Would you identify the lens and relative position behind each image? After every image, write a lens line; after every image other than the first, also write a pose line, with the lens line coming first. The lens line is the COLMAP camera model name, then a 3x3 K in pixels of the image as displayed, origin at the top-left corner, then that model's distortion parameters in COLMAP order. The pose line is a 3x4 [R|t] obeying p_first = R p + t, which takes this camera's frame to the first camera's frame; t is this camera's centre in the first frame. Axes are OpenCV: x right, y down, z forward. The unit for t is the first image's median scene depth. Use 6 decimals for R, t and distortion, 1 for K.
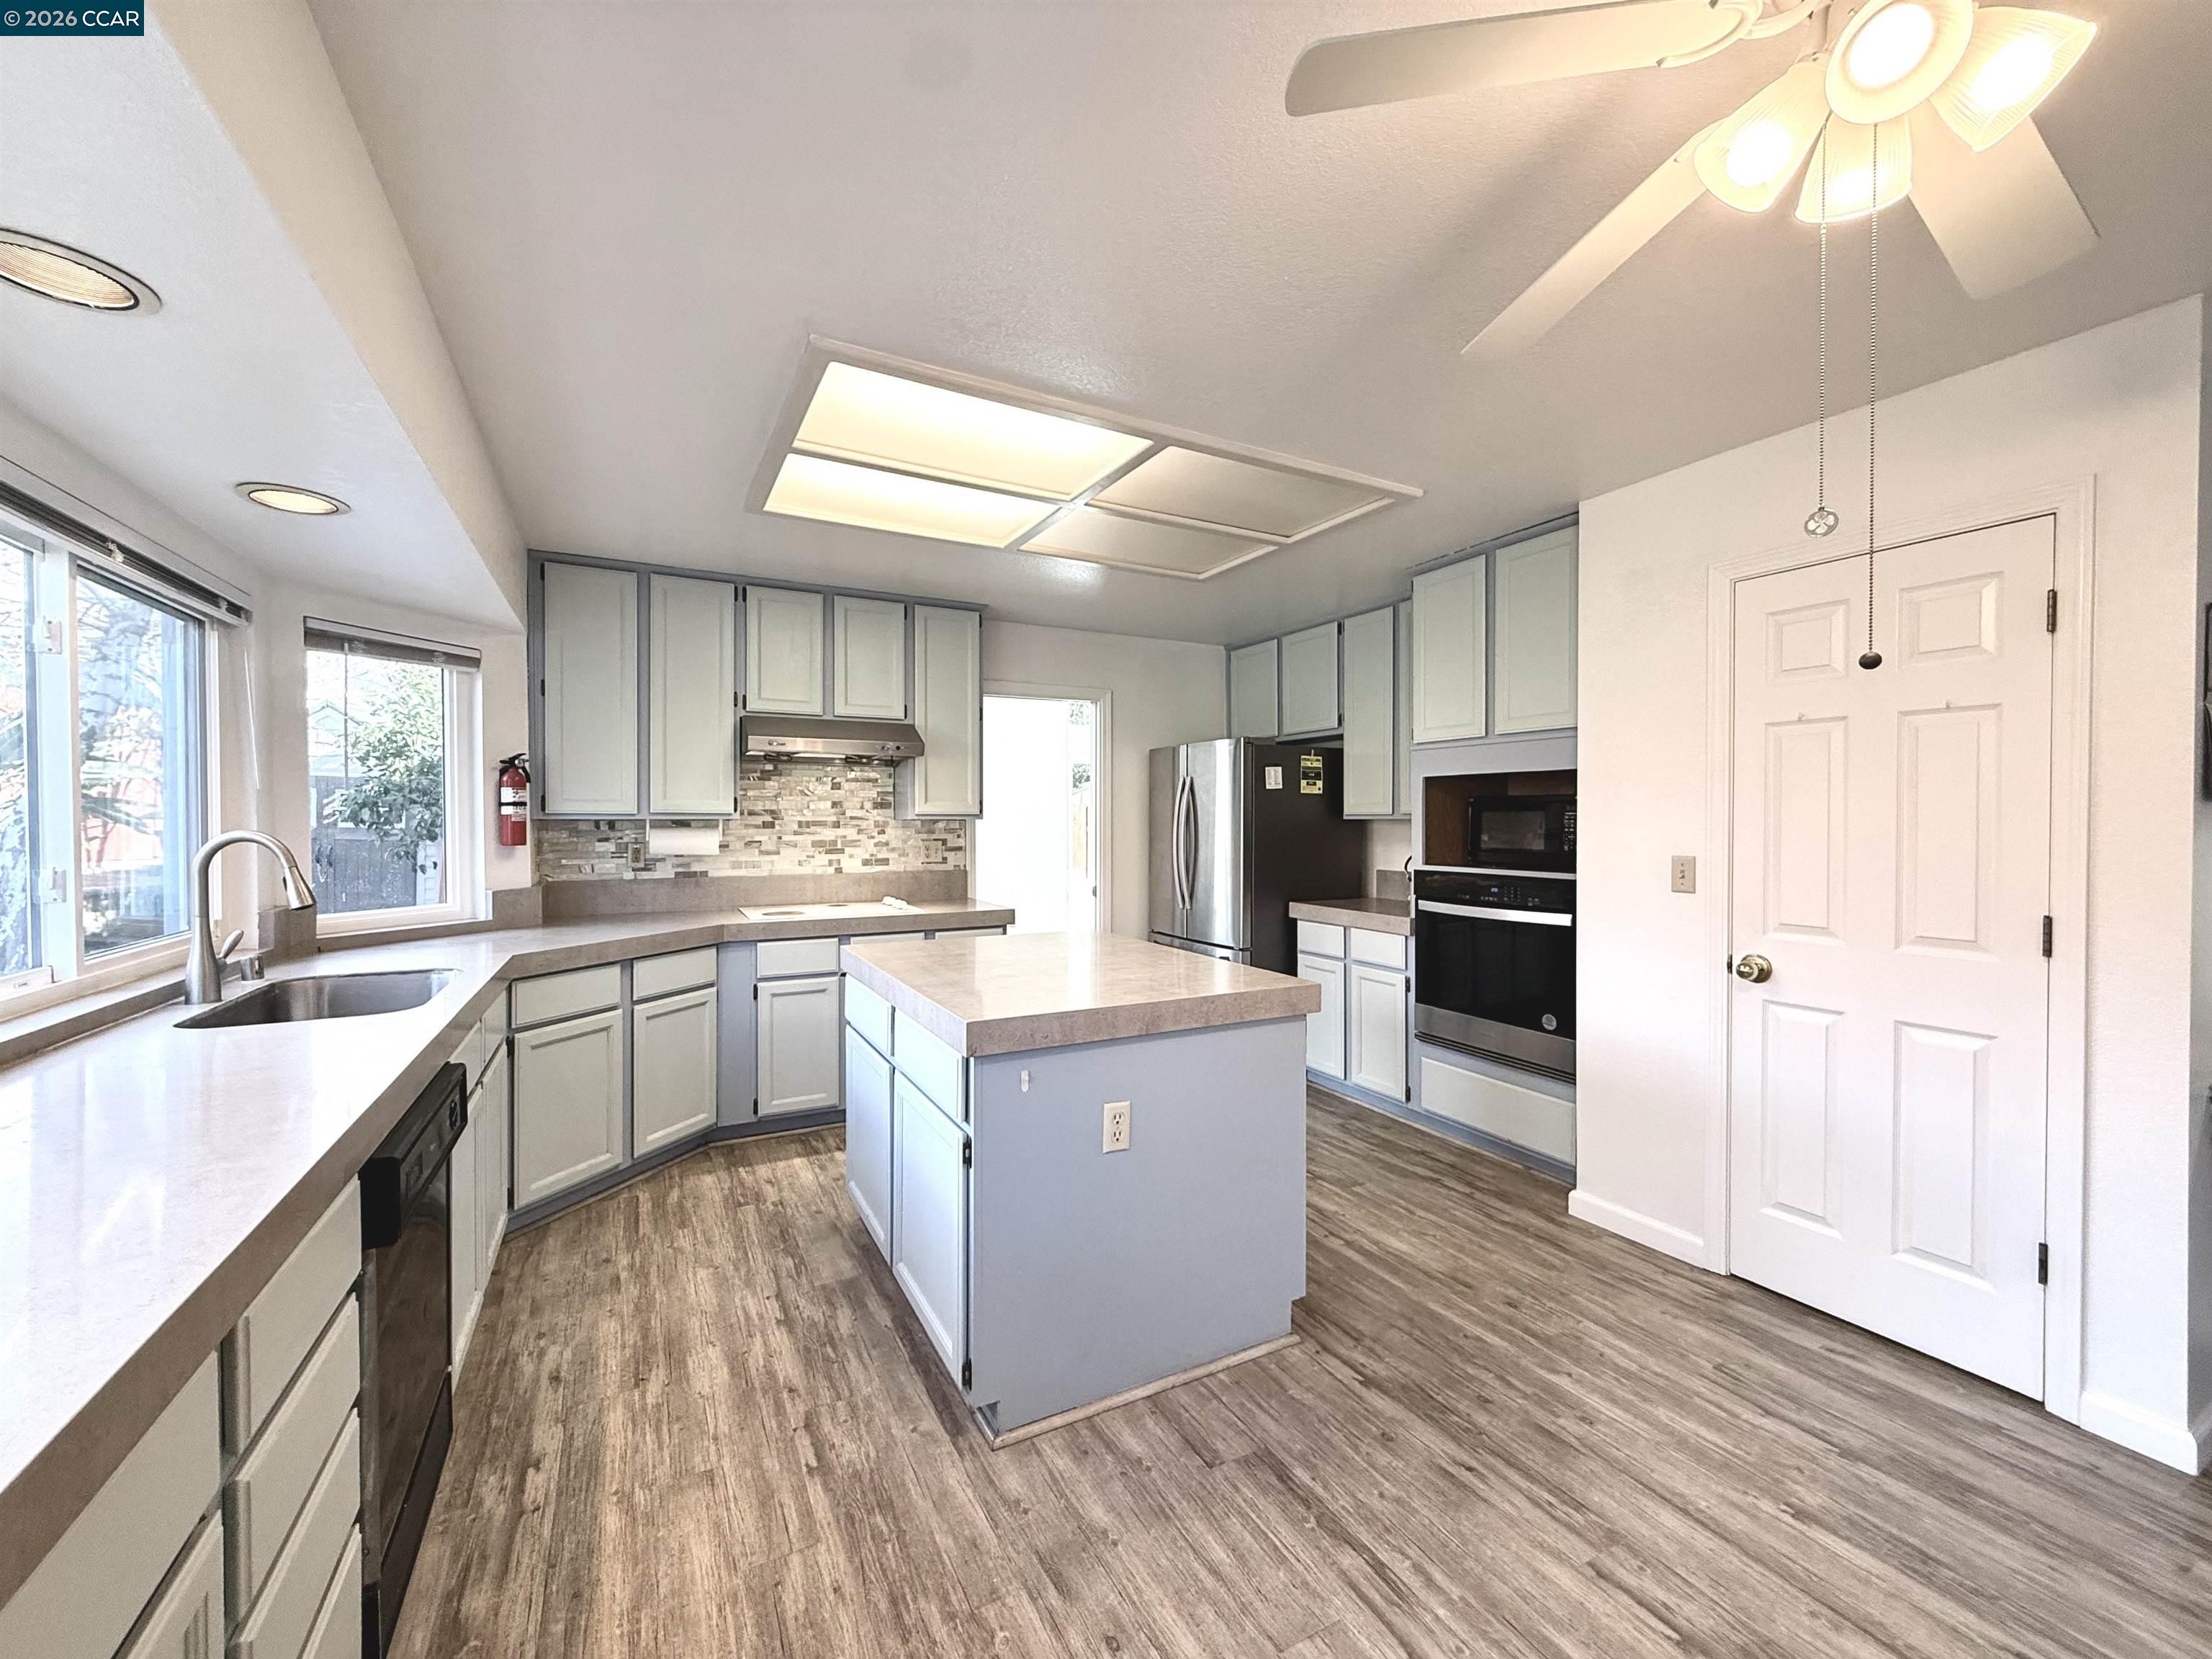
lens RADIAL K [[877.5, 0, 1106.0], [0, 877.5, 829.5], [0, 0, 1]] dist [0.000837, -0.000691]
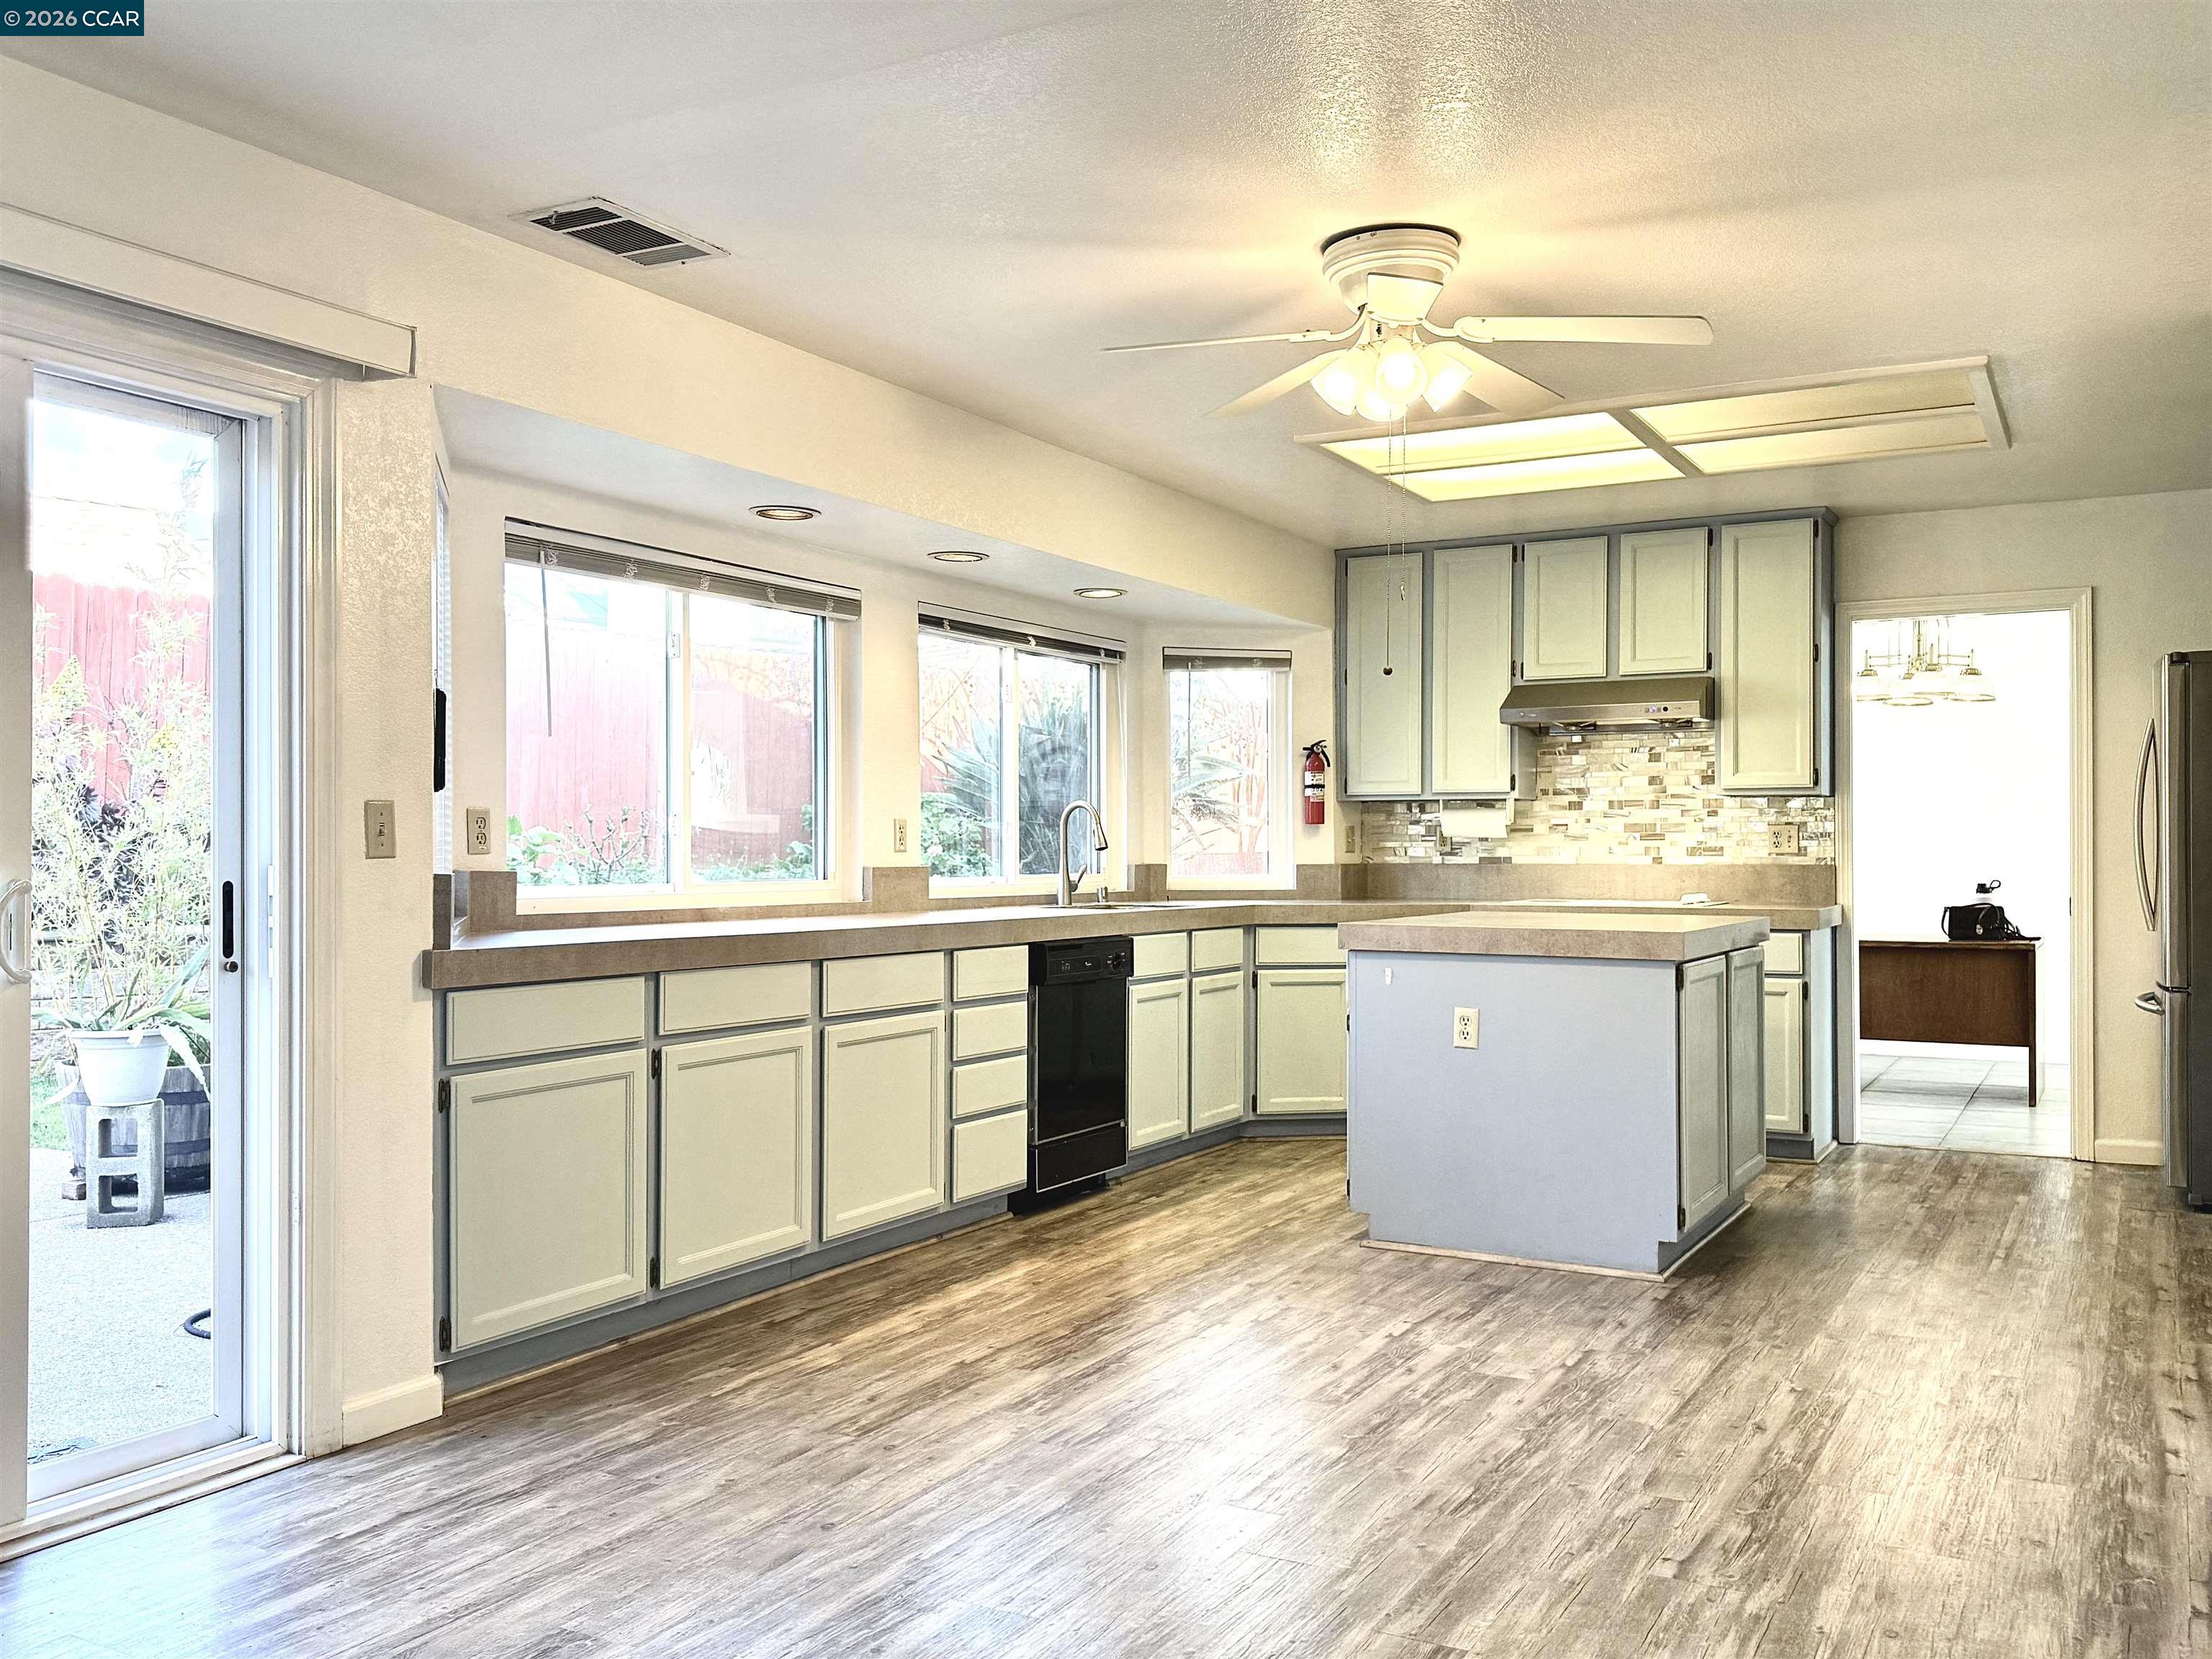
lens RADIAL K [[1870.1, 0, 1104.3], [0, 1870.1, 833.2], [0, 0, 1]] dist [0.064423, -0.000746]
pose [[0.546335, -0.008219, -0.837526, 1.149625], [-0.008011, 0.999855, -0.015038, 0.067400], [0.837528, 0.014926, 0.546190, -0.505456]]
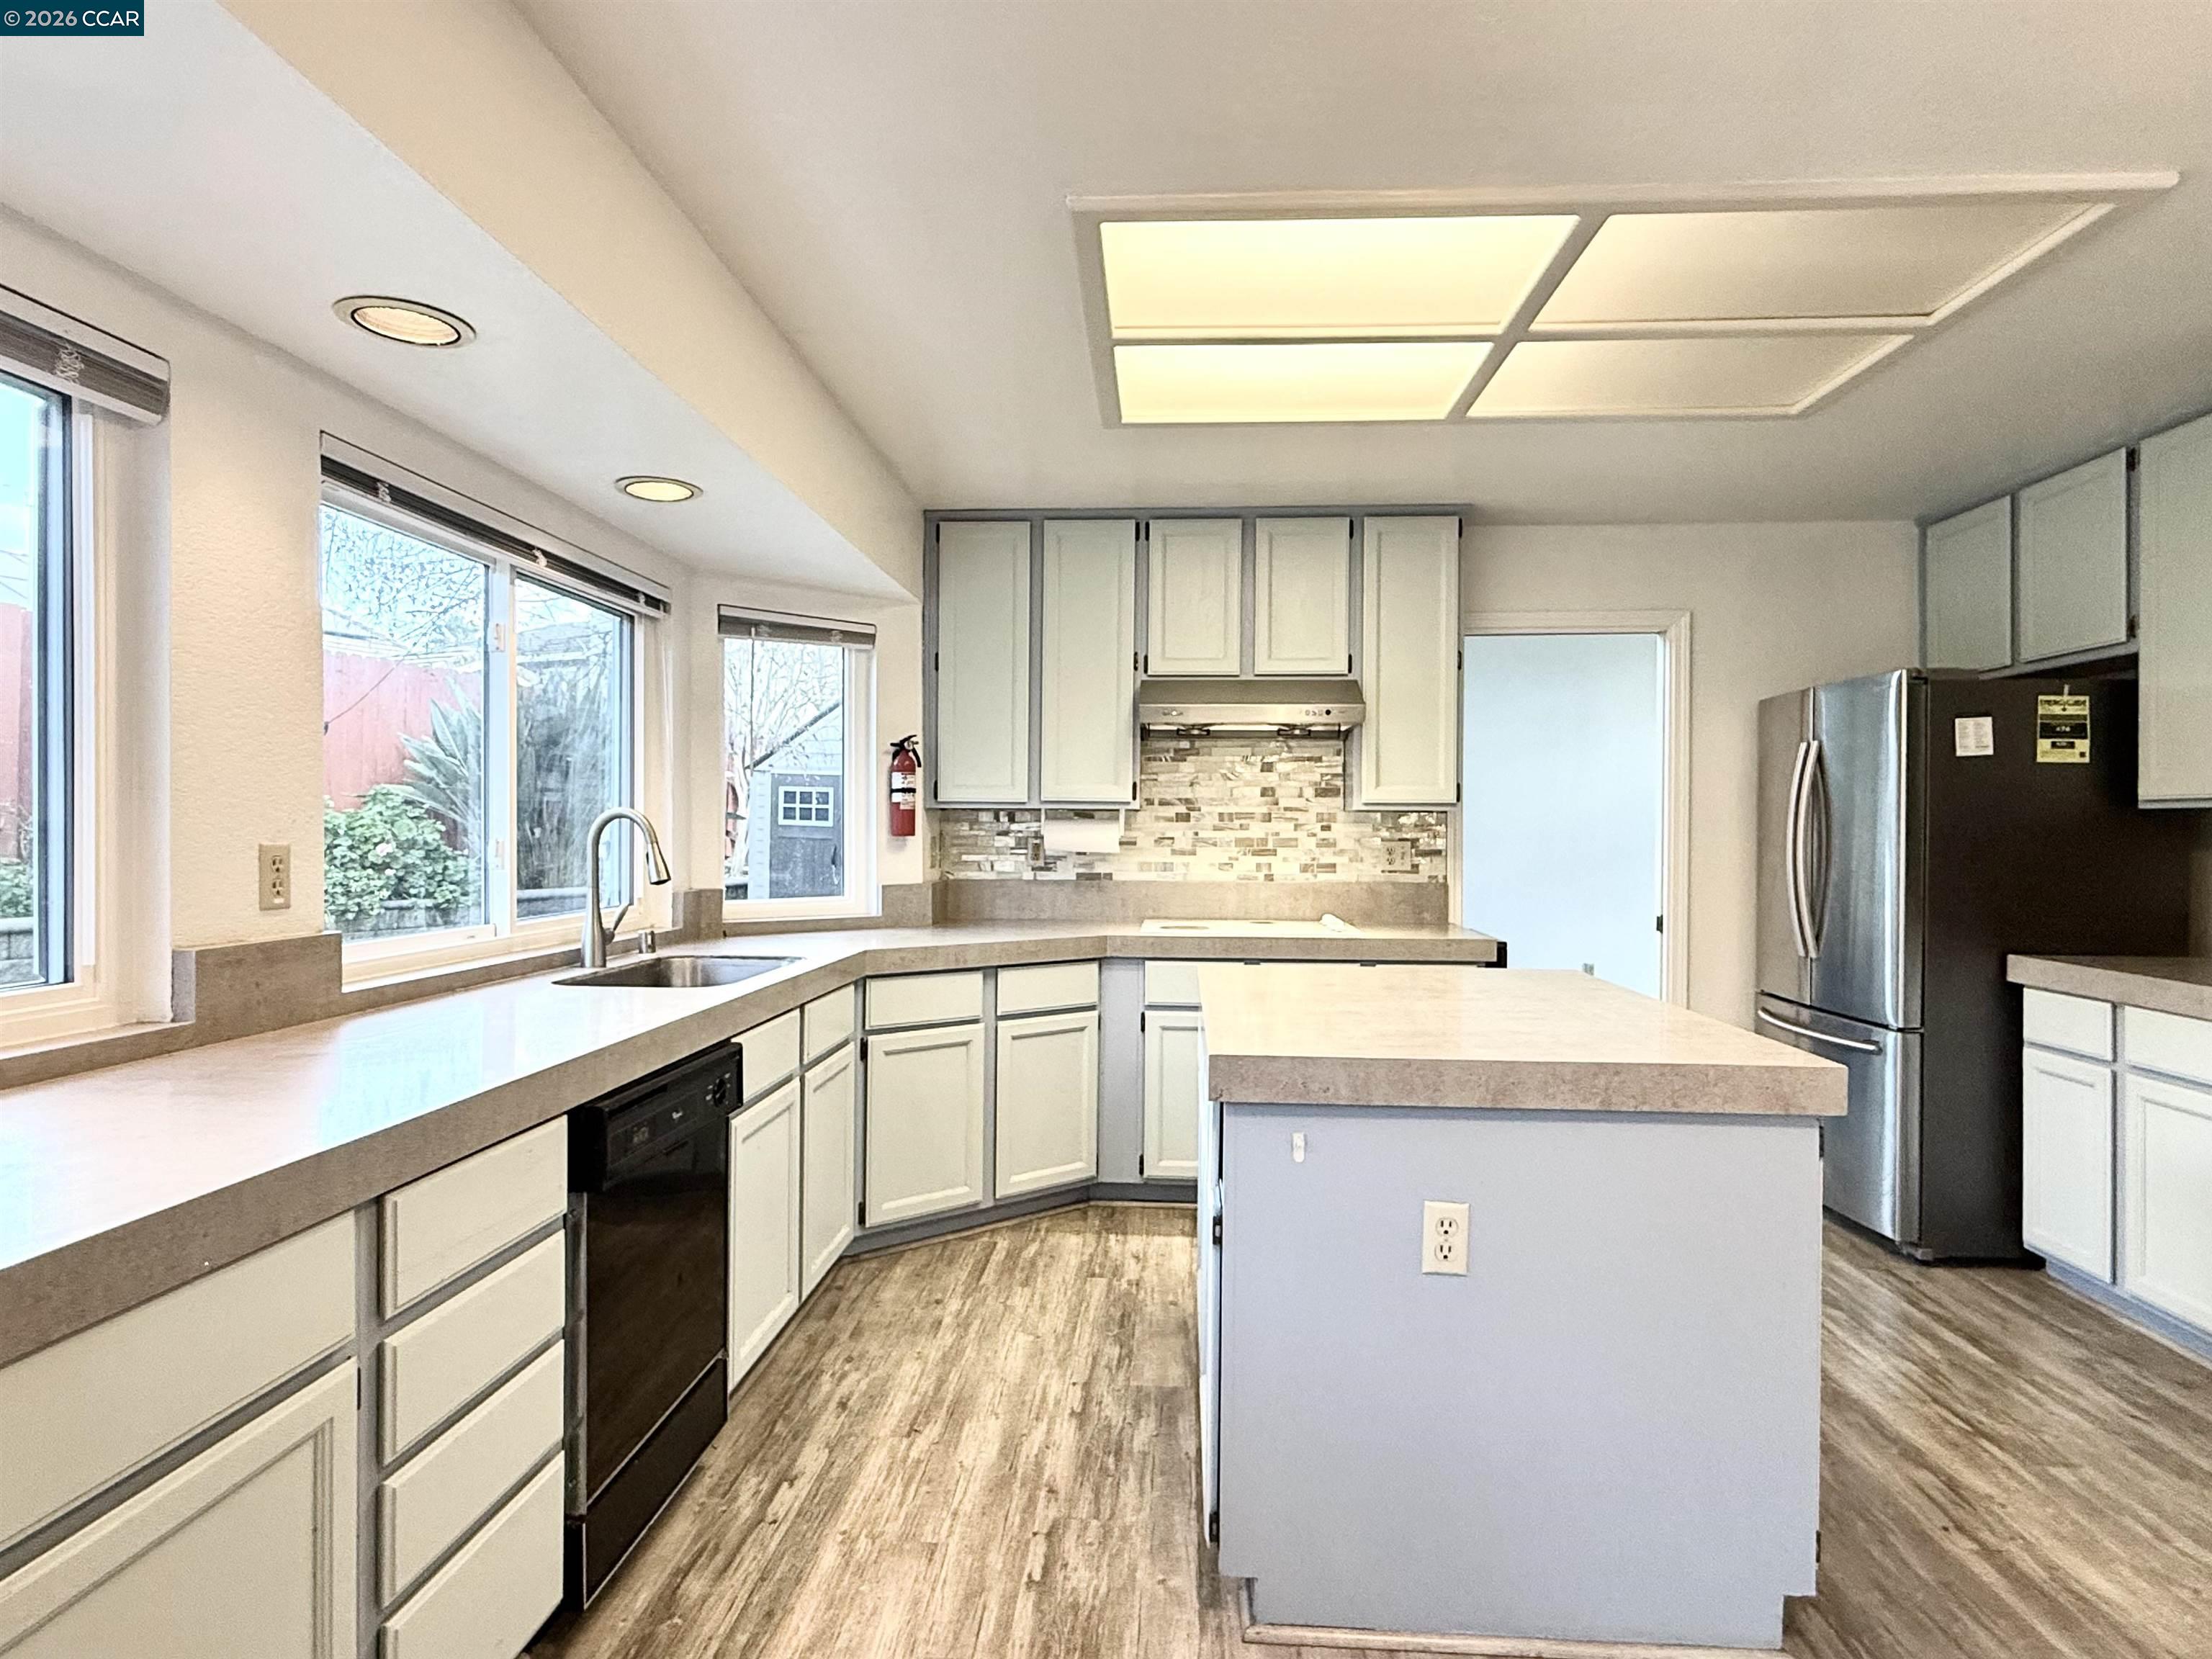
lens RADIAL K [[1213.8, 0, 1106.0], [0, 1213.8, 829.5], [0, 0, 1]] dist [-0.001910, -0.000342]
pose [[0.851107, 0.004699, -0.524971, 0.167582], [-0.010850, 0.999904, -0.008640, 0.020175], [0.524880, 0.013050, 0.851076, 0.035612]]
